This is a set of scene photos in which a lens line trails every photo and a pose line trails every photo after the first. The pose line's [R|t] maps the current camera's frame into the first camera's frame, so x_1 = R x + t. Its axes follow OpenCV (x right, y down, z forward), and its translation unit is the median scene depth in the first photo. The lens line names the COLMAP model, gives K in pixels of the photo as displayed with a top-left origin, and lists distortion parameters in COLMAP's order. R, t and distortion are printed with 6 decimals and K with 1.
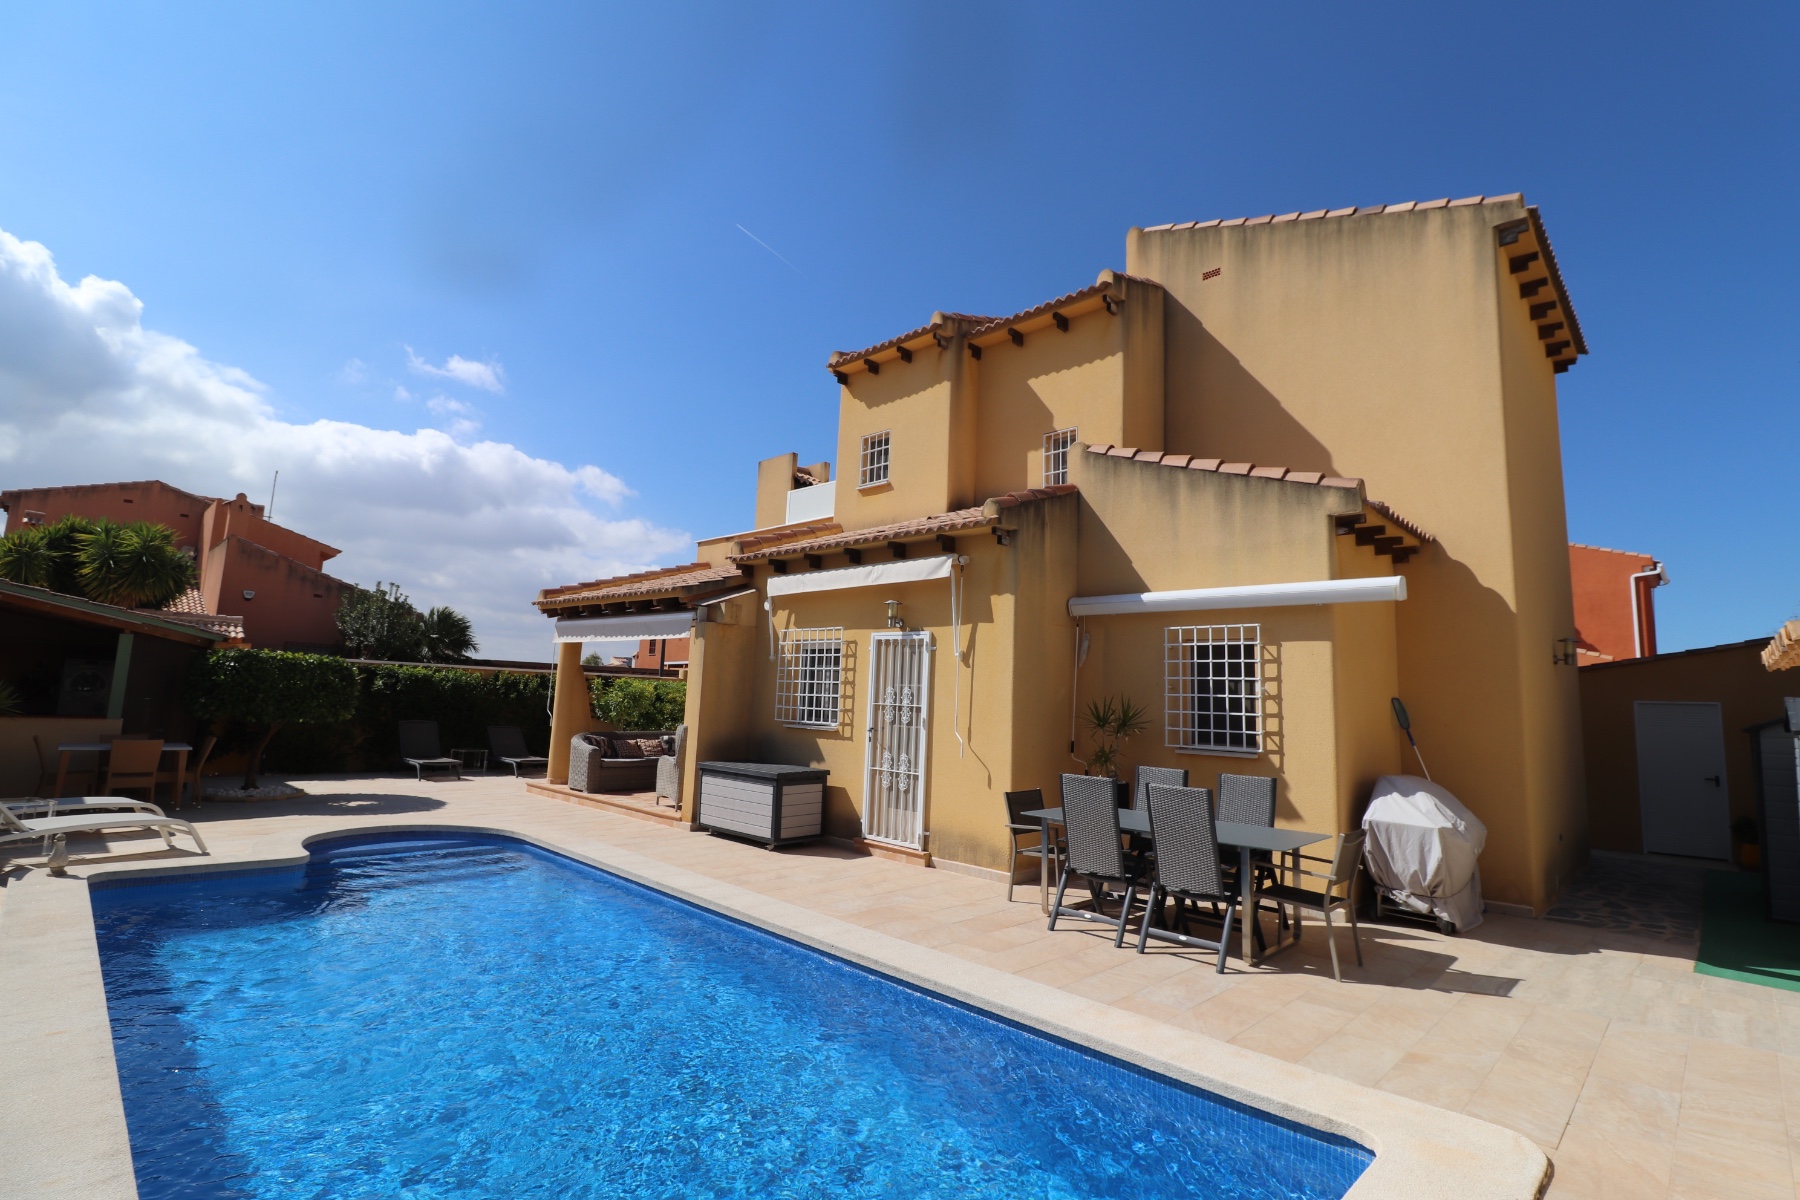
lens RADIAL K [[847.2, 0, 903.1], [0, 847.2, 580.5], [0, 0, 1]] dist [-0.007550, -0.006728]
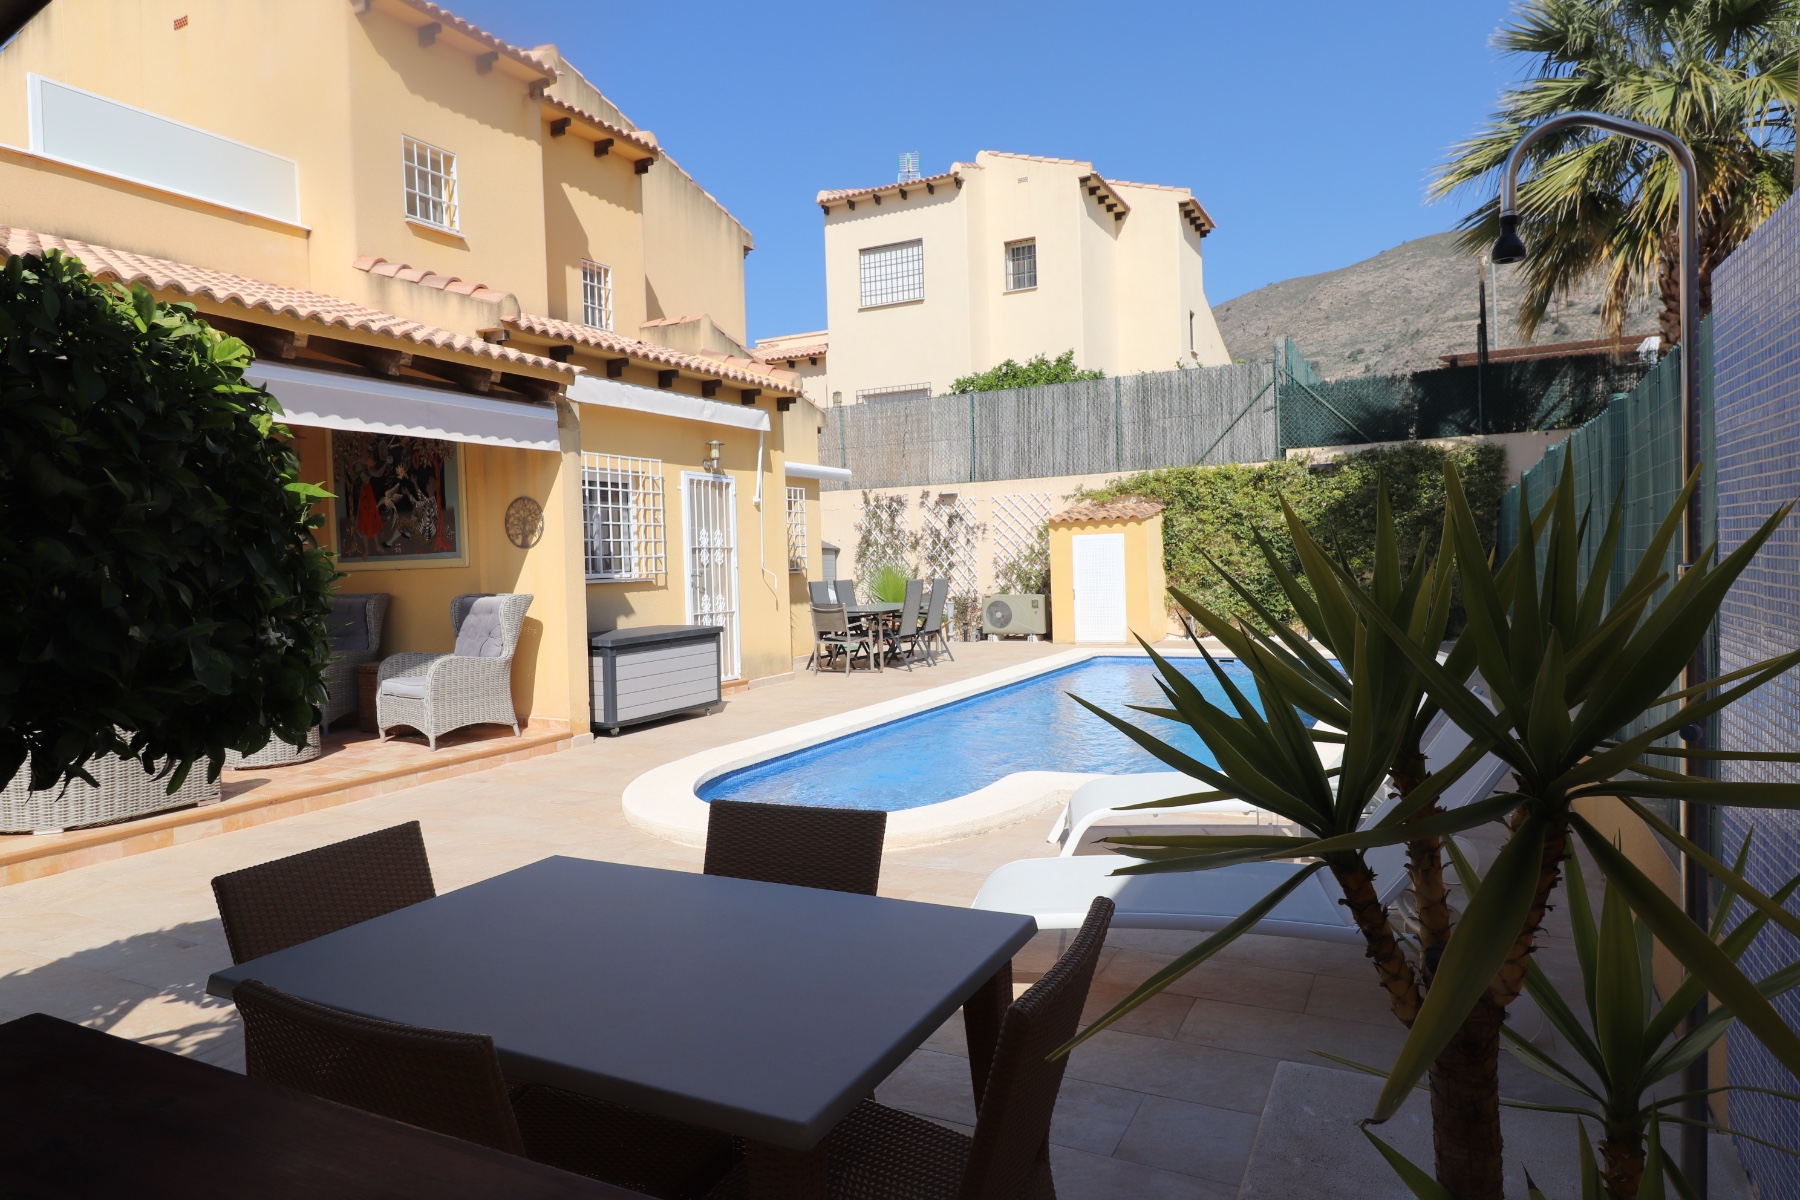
lens RADIAL K [[1083.1, 0, 907.0], [0, 1083.1, 583.6], [0, 0, 1]] dist [0.007800, -0.009347]
pose [[-0.299853, -0.050525, 0.952646, -1.072987], [-0.115449, 0.993179, 0.016336, 0.119165], [-0.946974, -0.105084, -0.303641, 0.972141]]
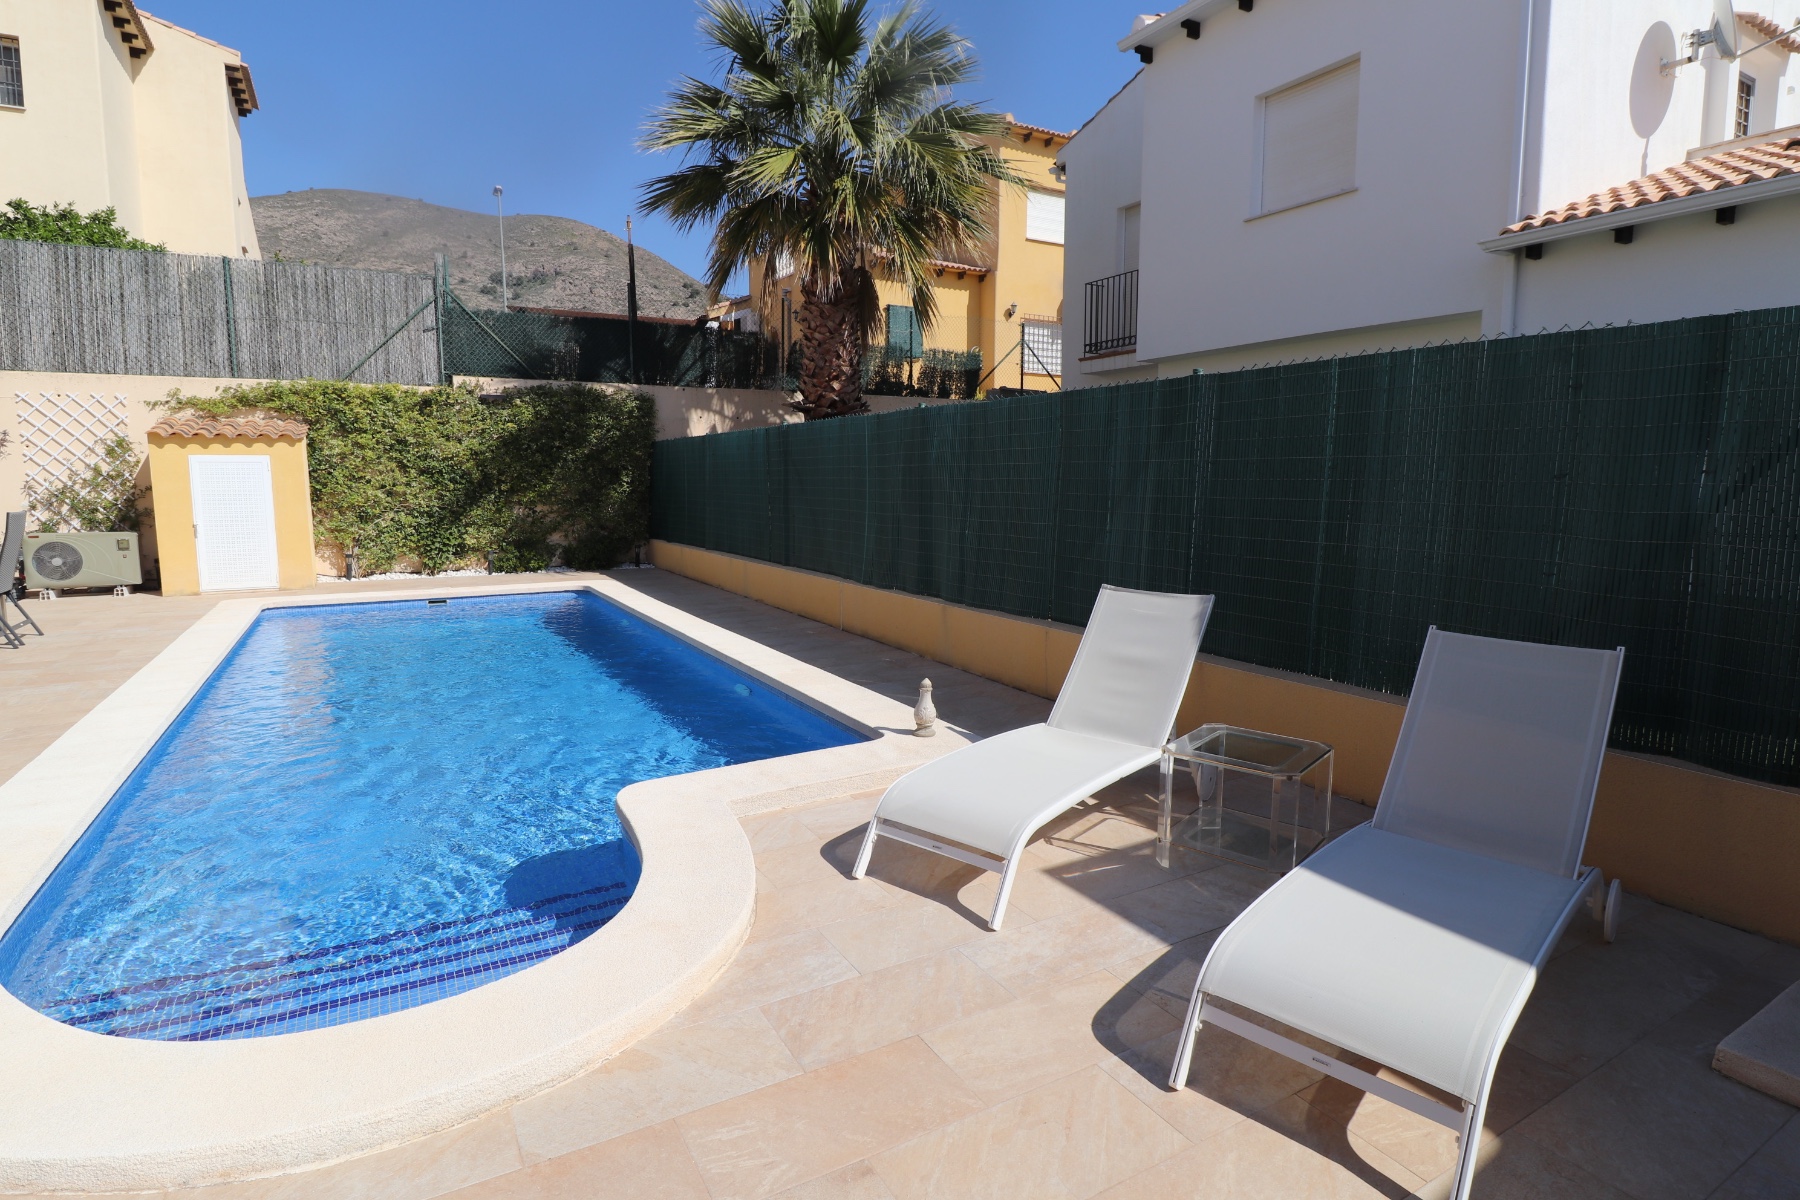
lens RADIAL K [[920.9, 0, 905.3], [0, 920.9, 590.8], [0, 0, 1]] dist [-0.006127, -0.008356]
pose [[-0.963232, -0.074714, 0.258075, -0.705544], [-0.078044, 0.996946, -0.002668, 0.138970], [-0.257088, -0.022711, -0.966121, 1.051673]]
